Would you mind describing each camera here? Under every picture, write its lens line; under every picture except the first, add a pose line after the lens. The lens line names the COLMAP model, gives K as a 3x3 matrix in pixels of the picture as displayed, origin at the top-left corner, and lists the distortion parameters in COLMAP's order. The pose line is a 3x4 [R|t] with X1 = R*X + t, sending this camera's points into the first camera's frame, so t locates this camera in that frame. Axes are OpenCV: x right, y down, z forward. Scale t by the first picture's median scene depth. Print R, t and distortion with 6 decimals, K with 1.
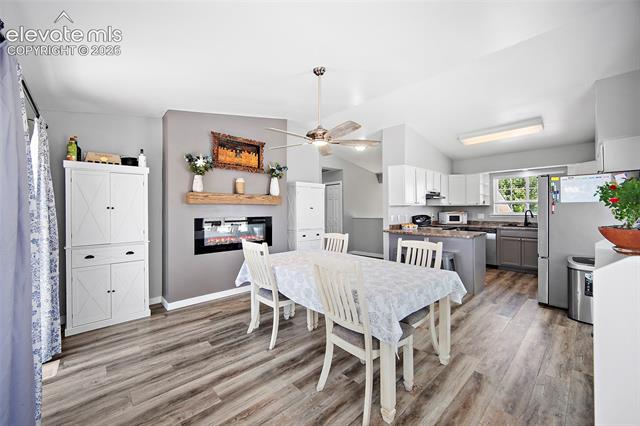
lens RADIAL K [[253.0, 0, 318.1], [0, 253.0, 212.5], [0, 0, 1]] dist [0.000239, 0.000008]
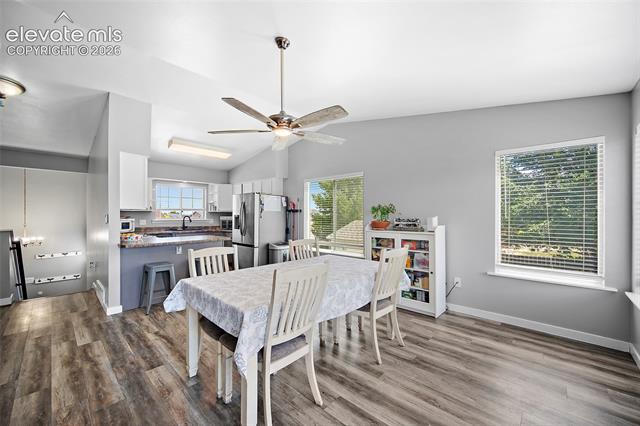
lens RADIAL K [[253.0, 0, 318.1], [0, 253.0, 212.5], [0, 0, 1]] dist [0.000239, 0.000008]
pose [[-0.071810, 0.016956, 0.997274, -0.574060], [0.010459, 0.999813, -0.016246, -0.000439], [-0.997363, 0.009264, -0.071974, 0.659283]]
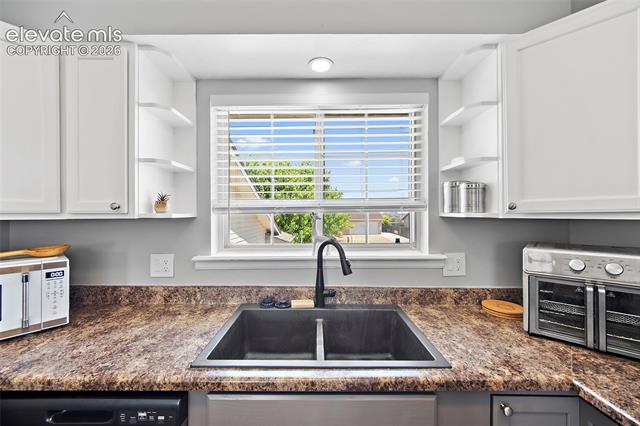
lens RADIAL K [[253.0, 0, 318.1], [0, 253.0, 212.5], [0, 0, 1]] dist [0.000239, 0.000008]
pose [[0.681067, 0.010756, 0.732143, 0.914750], [0.005838, 0.999781, -0.020119, -0.043379], [-0.732198, 0.017977, 0.680854, 1.196202]]
